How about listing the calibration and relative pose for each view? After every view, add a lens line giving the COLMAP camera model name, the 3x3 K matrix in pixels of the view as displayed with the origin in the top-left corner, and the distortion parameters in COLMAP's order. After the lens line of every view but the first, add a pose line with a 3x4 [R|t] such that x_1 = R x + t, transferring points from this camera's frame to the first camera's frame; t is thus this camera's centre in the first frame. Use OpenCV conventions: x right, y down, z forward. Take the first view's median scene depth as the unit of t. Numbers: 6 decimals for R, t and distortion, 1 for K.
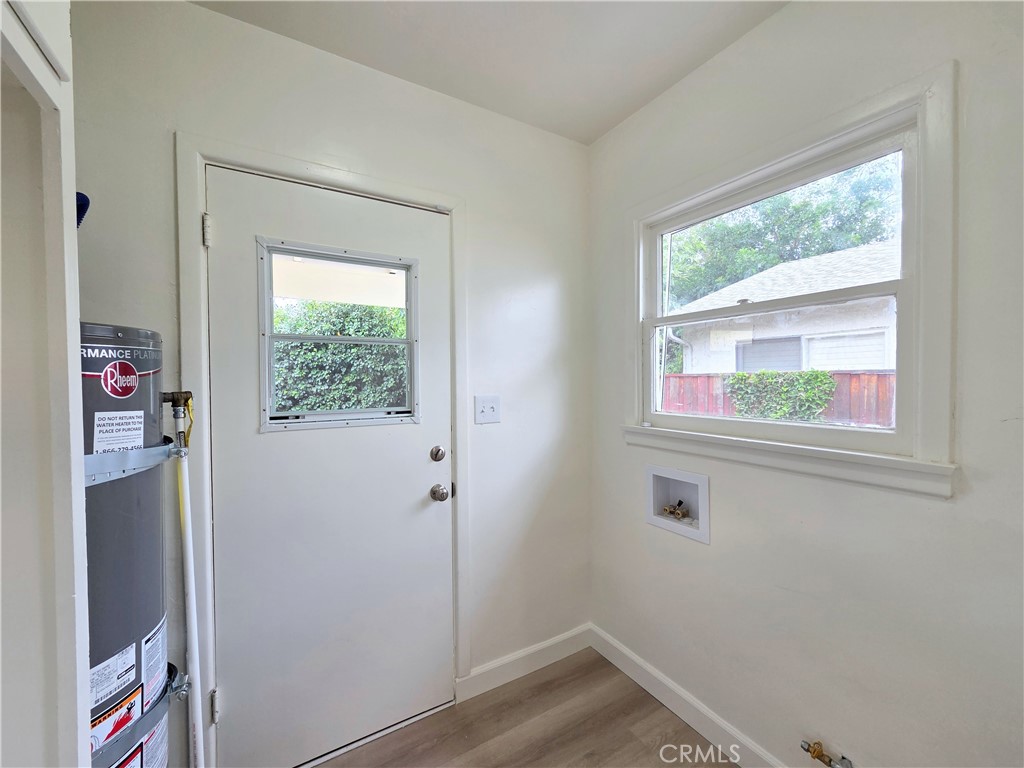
lens RADIAL K [[422.4, 0, 508.1], [0, 422.4, 386.5], [0, 0, 1]] dist [0.000029, 0.000257]
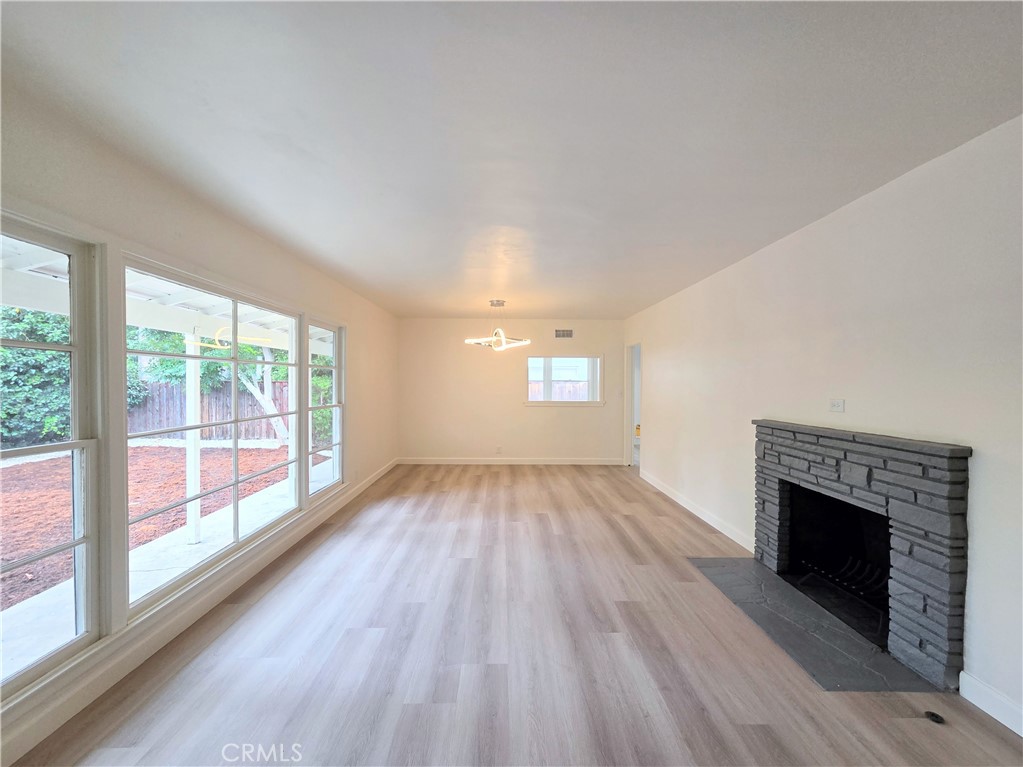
lens RADIAL K [[420.7, 0, 509.9], [0, 420.7, 386.5], [0, 0, 1]] dist [0.000767, 0.000405]
pose [[0.490995, -0.000745, 0.871162, -0.698556], [0.006976, 0.999971, -0.003076, 0.005638], [-0.871135, 0.007587, 0.490986, -0.427179]]
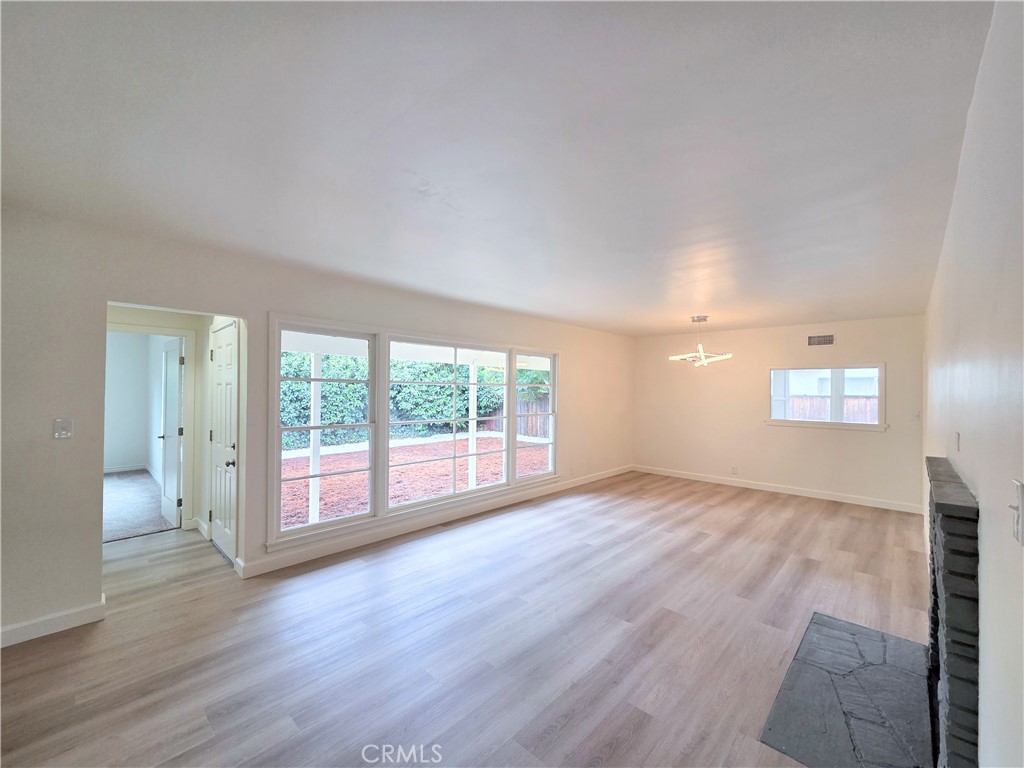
lens RADIAL K [[418.0, 0, 508.9], [0, 418.0, 386.7], [0, 0, 1]] dist [-0.003065, -0.000329]
pose [[0.959350, 0.019846, 0.281519, -0.615157], [-0.012915, 0.999567, -0.026452, 0.000885], [-0.281922, 0.021741, 0.959191, -0.599512]]
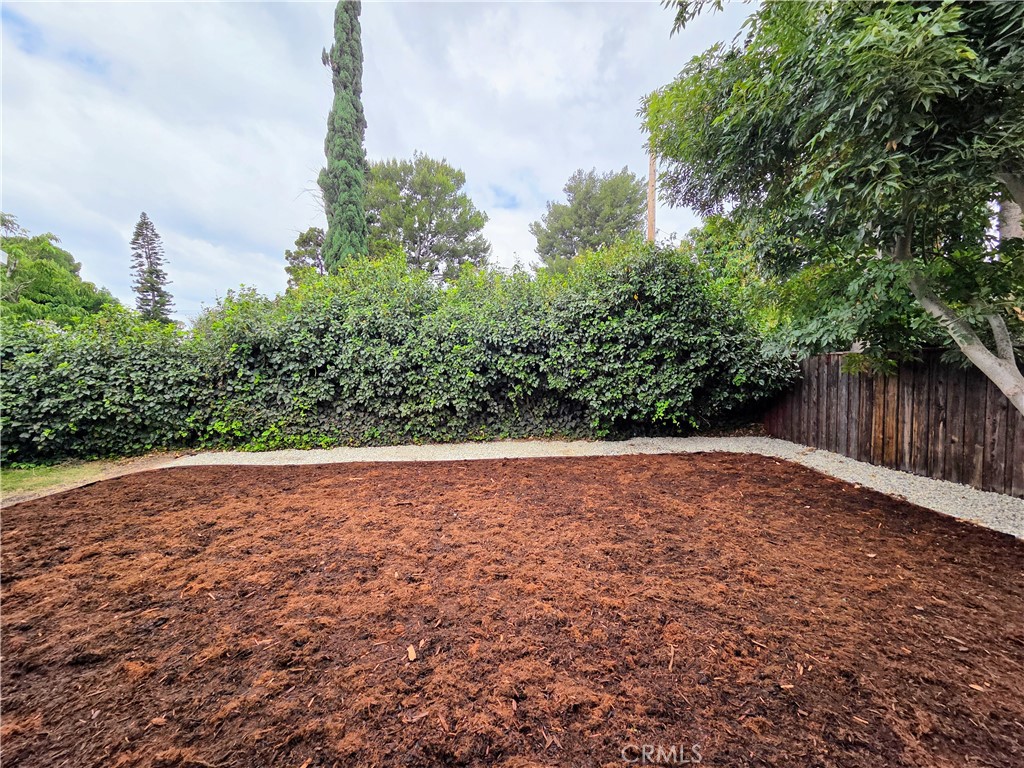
lens RADIAL K [[422.4, 0, 508.1], [0, 422.4, 386.5], [0, 0, 1]] dist [0.000029, 0.000257]
pose [[0.898005, 0.021699, -0.439450, -0.268267], [-0.008342, 0.999443, 0.032305, 0.017353], [0.439907, -0.025344, 0.897686, 0.191275]]
